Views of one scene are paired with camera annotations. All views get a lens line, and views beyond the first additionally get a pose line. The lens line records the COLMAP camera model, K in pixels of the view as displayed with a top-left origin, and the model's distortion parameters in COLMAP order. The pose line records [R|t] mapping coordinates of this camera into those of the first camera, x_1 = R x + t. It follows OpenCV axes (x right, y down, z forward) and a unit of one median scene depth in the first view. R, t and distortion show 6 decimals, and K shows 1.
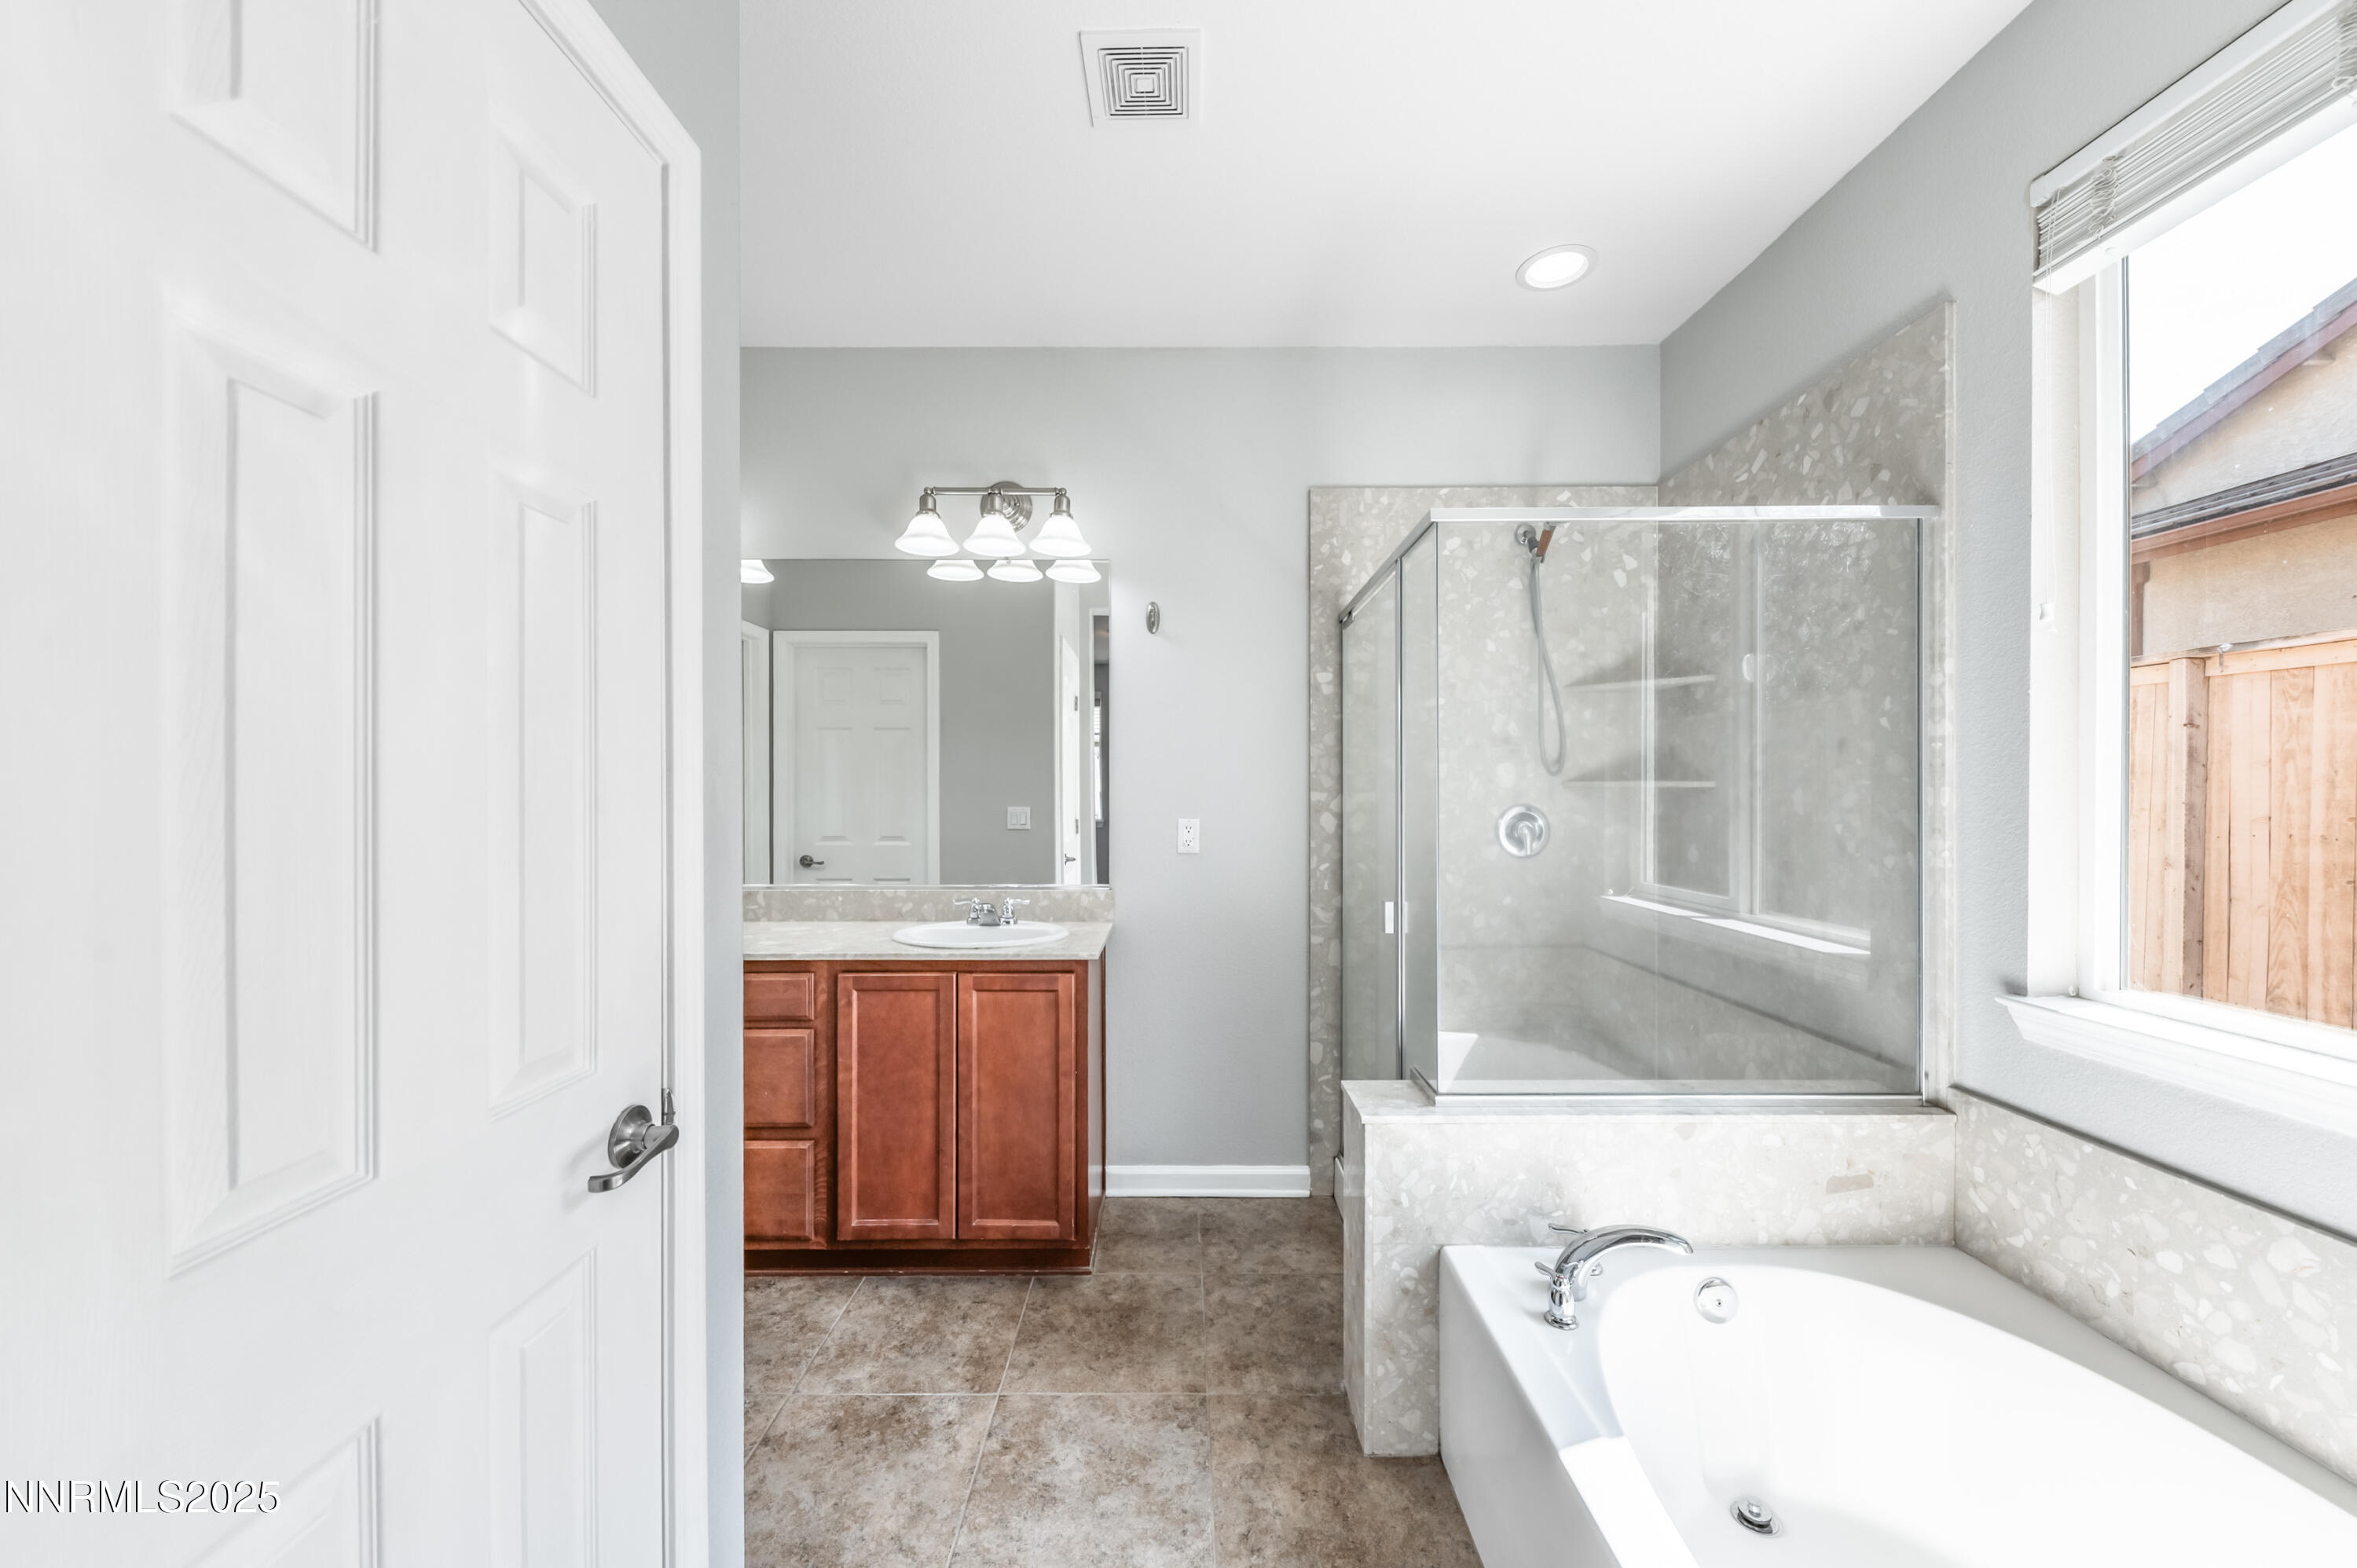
lens RADIAL K [[868.7, 0, 1169.0], [0, 868.7, 790.1], [0, 0, 1]] dist [0.013008, -0.006875]
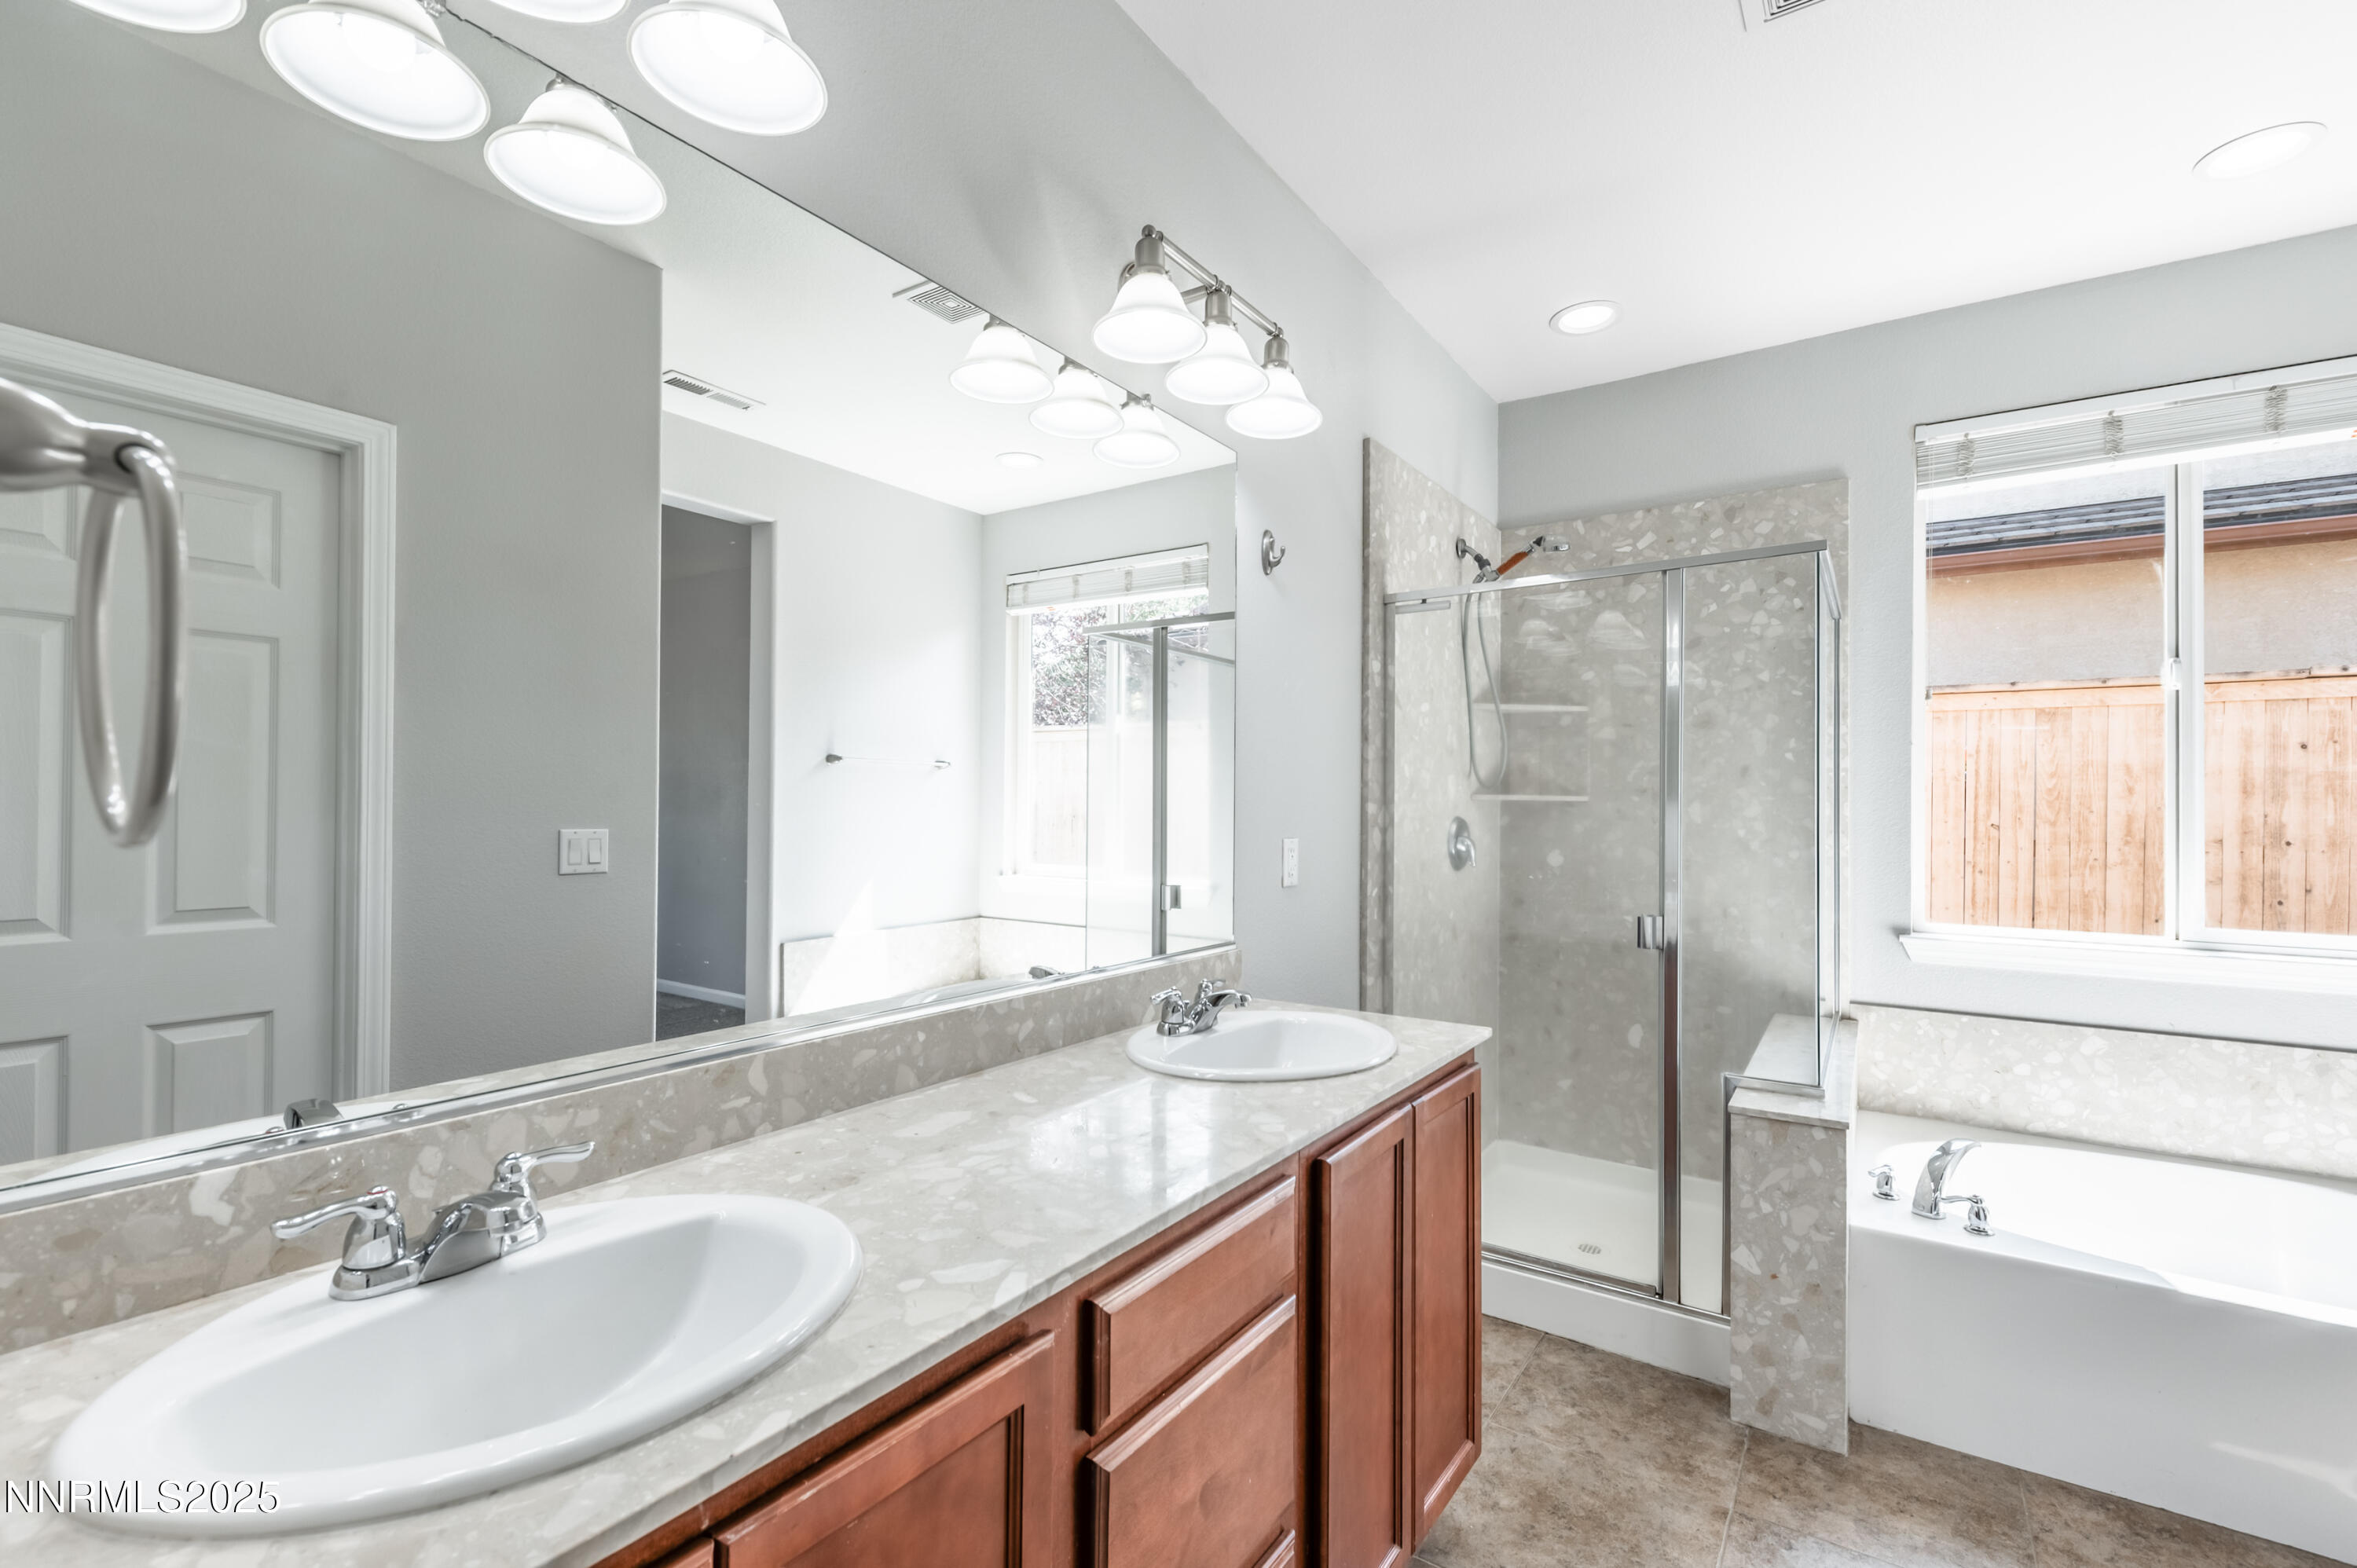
lens RADIAL K [[1014.8, 0, 1234.6], [0, 1014.8, 792.8], [0, 0, 1]] dist [0.017575, -0.013195]
pose [[0.551157, 0.013818, 0.834287, -0.975887], [-0.006985, 0.999904, -0.011946, 0.006733], [-0.834373, 0.000757, 0.551200, 0.782059]]
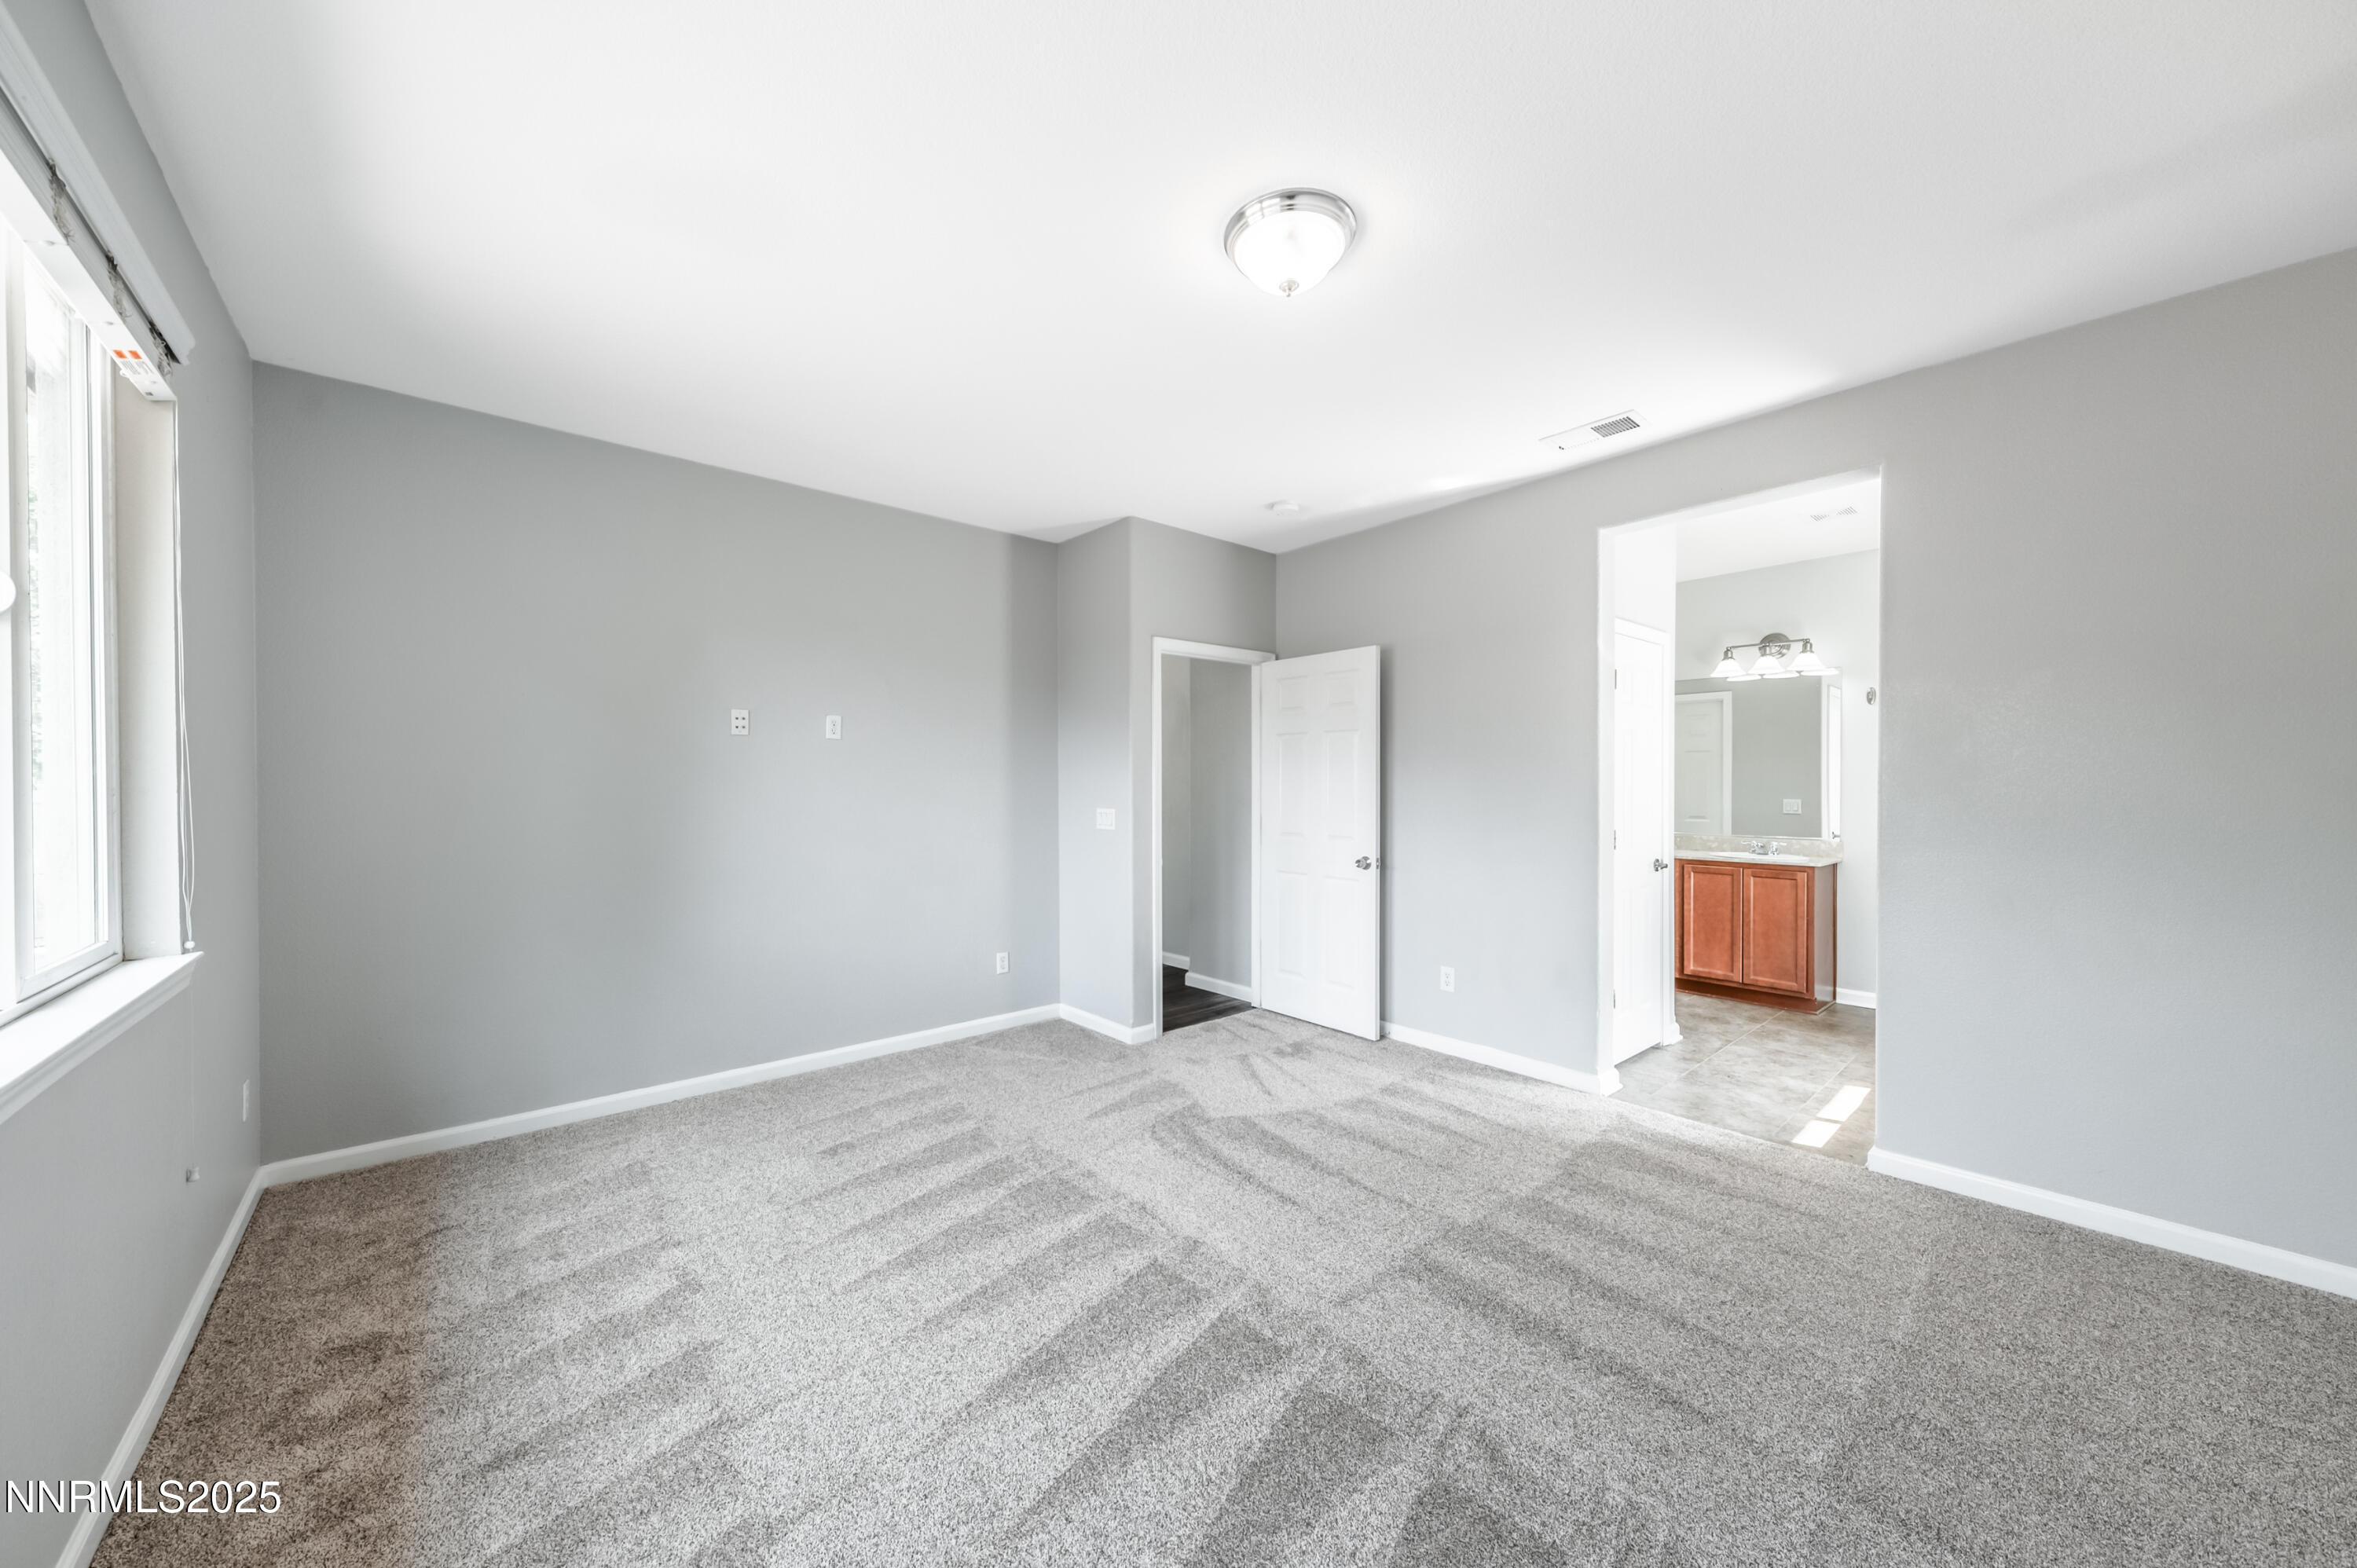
lens RADIAL K [[821.0, 0, 1172.0], [0, 821.0, 788.0], [0, 0, 1]] dist [0.010179, -0.003194]
pose [[0.663555, 0.008322, -0.748082, 0.419975], [-0.005452, 0.999965, 0.006287, -0.007175], [0.748108, -0.000093, 0.663577, -1.726051]]
